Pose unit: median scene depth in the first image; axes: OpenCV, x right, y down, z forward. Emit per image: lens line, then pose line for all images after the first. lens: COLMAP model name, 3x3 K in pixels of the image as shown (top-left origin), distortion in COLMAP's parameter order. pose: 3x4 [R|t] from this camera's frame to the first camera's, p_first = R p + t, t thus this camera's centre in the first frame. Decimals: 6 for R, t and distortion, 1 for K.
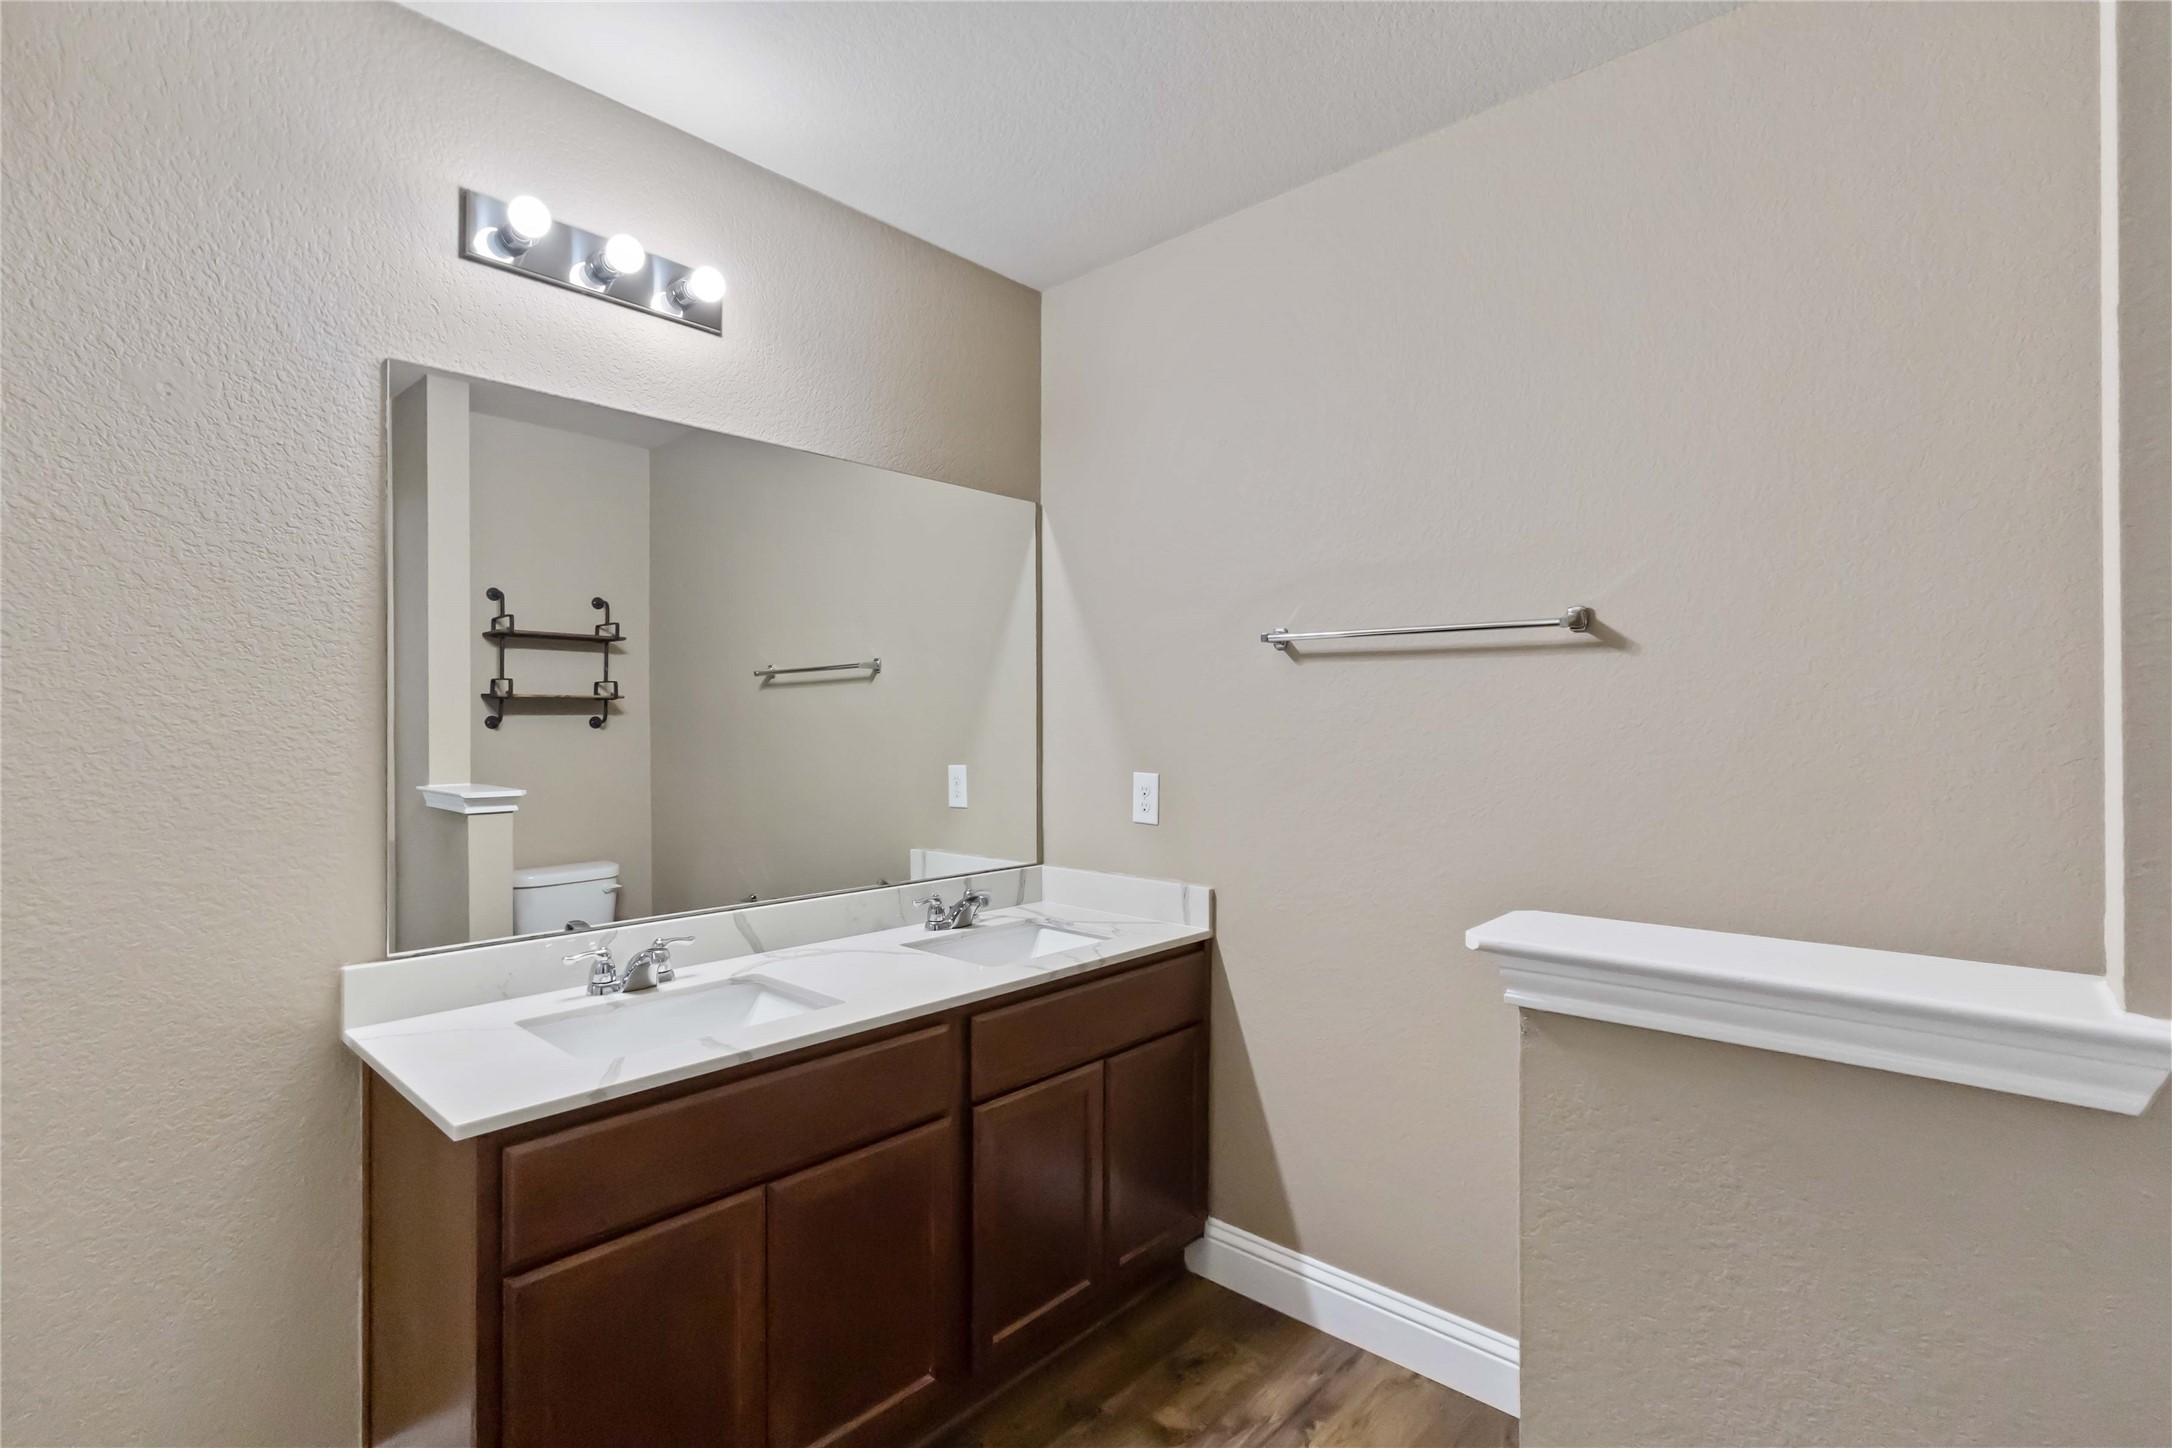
lens RADIAL K [[1017.2, 0, 1010.7], [0, 1017.2, 724.8], [0, 0, 1]] dist [-0.010980, 0.003761]
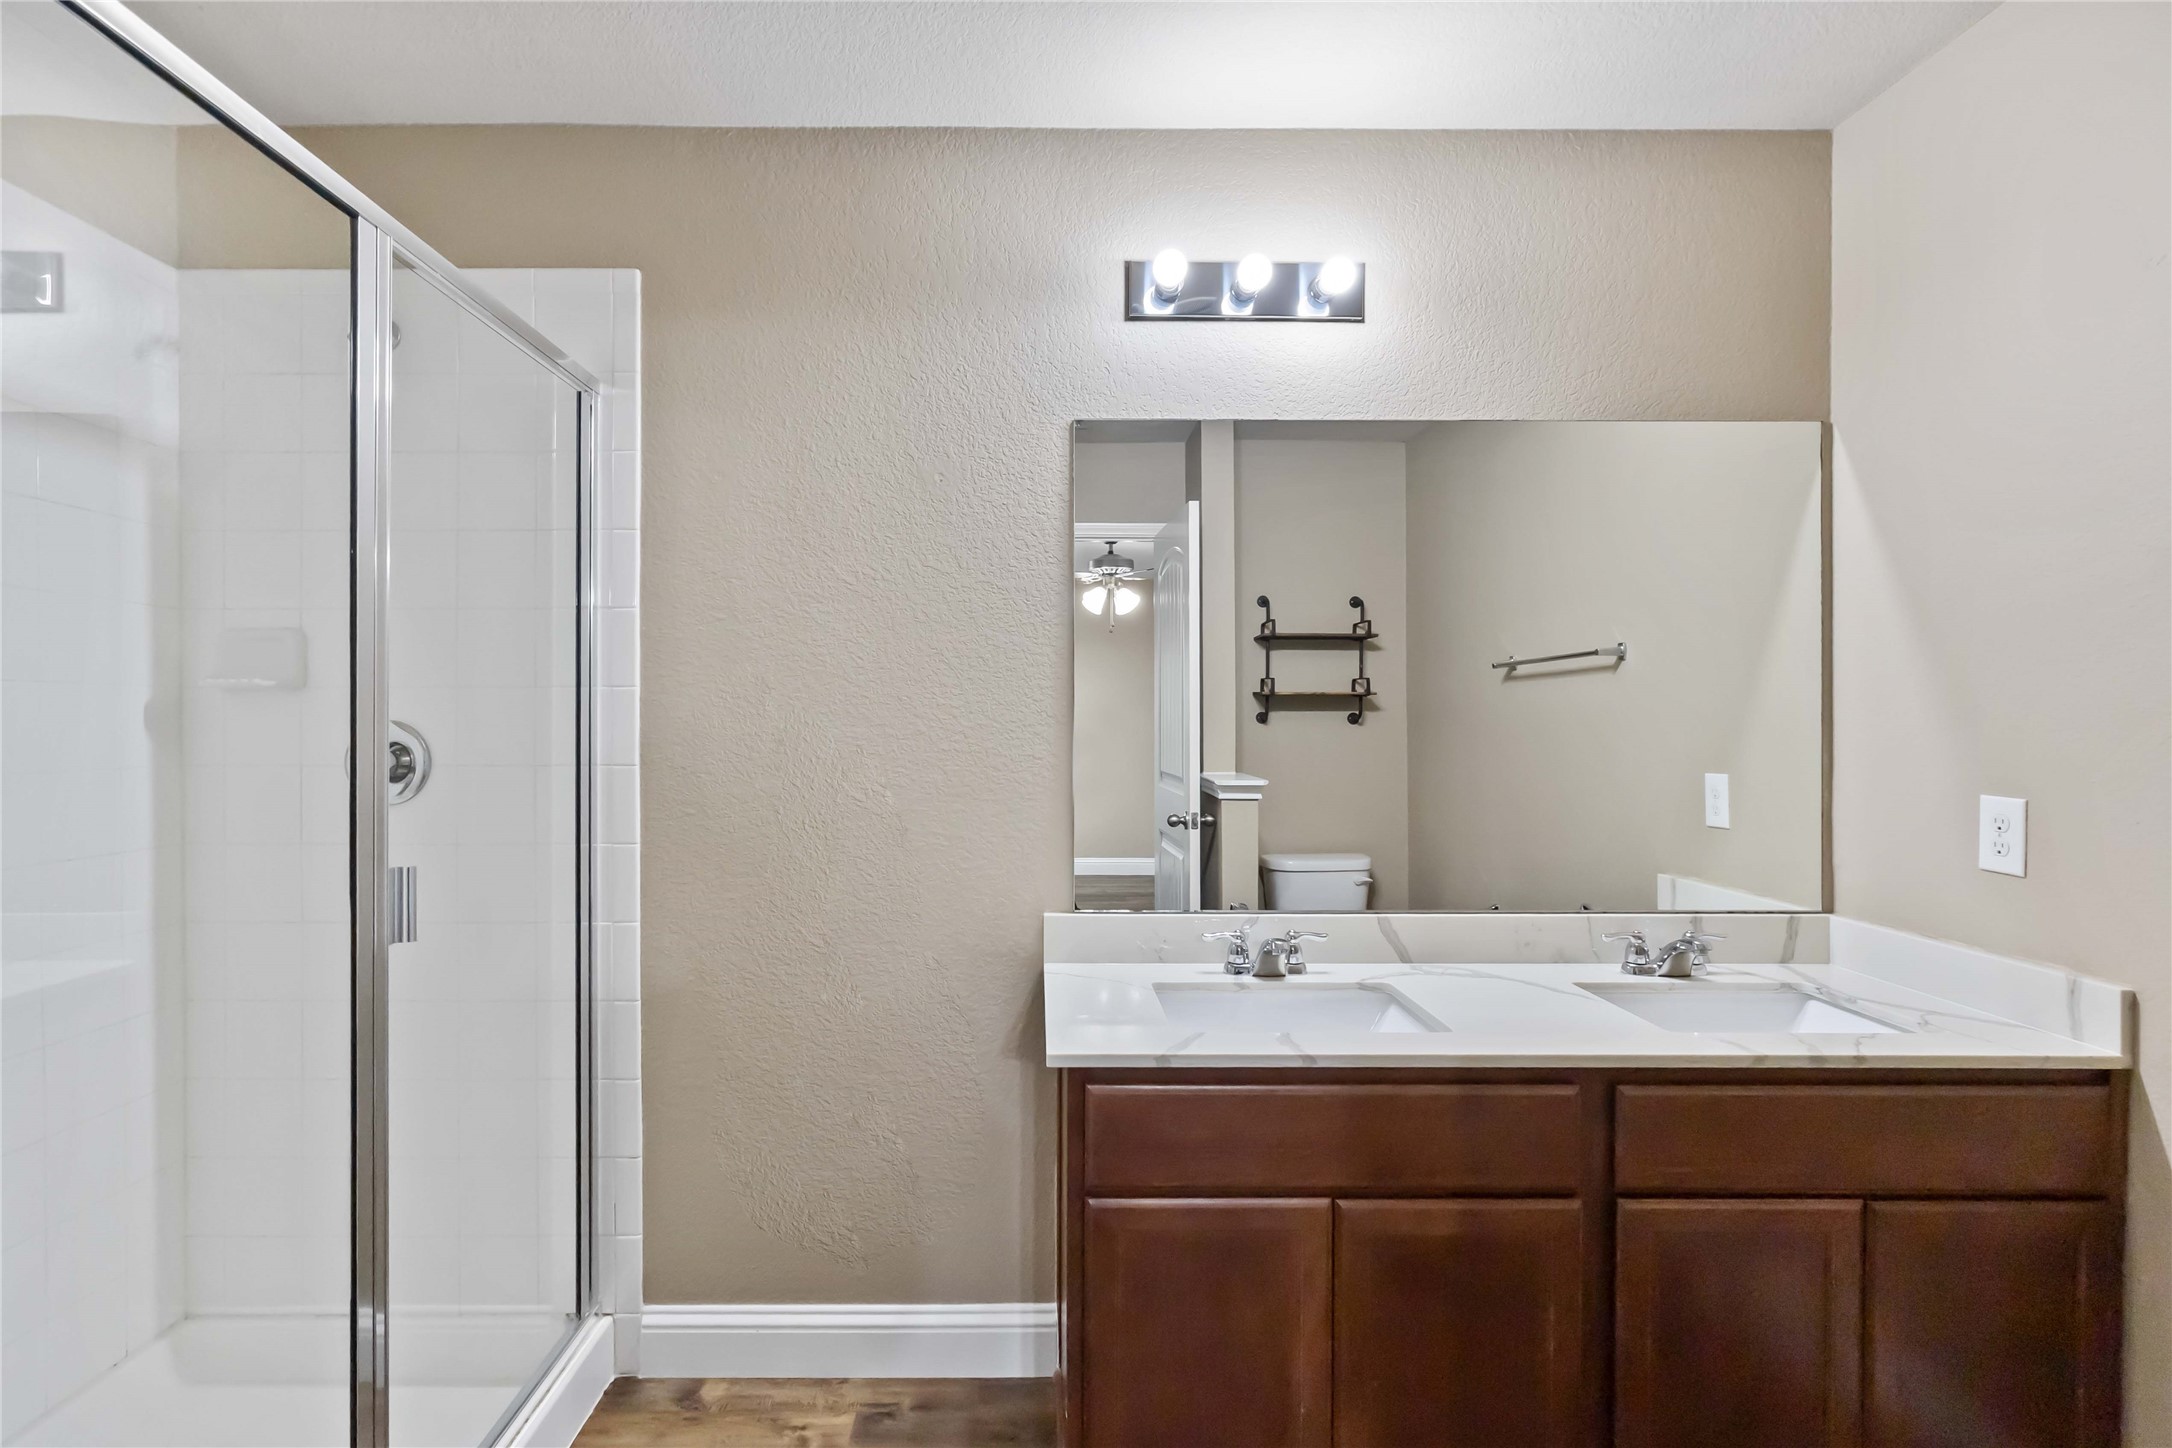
lens RADIAL K [[1017.2, 0, 1039.6], [0, 1017.2, 721.3], [0, 0, 1]] dist [-0.010980, 0.003761]
pose [[0.688049, 0.004429, -0.725651, 0.186027], [-0.003474, 0.999990, 0.002809, -0.001596], [0.725656, 0.000588, 0.688057, 0.094312]]
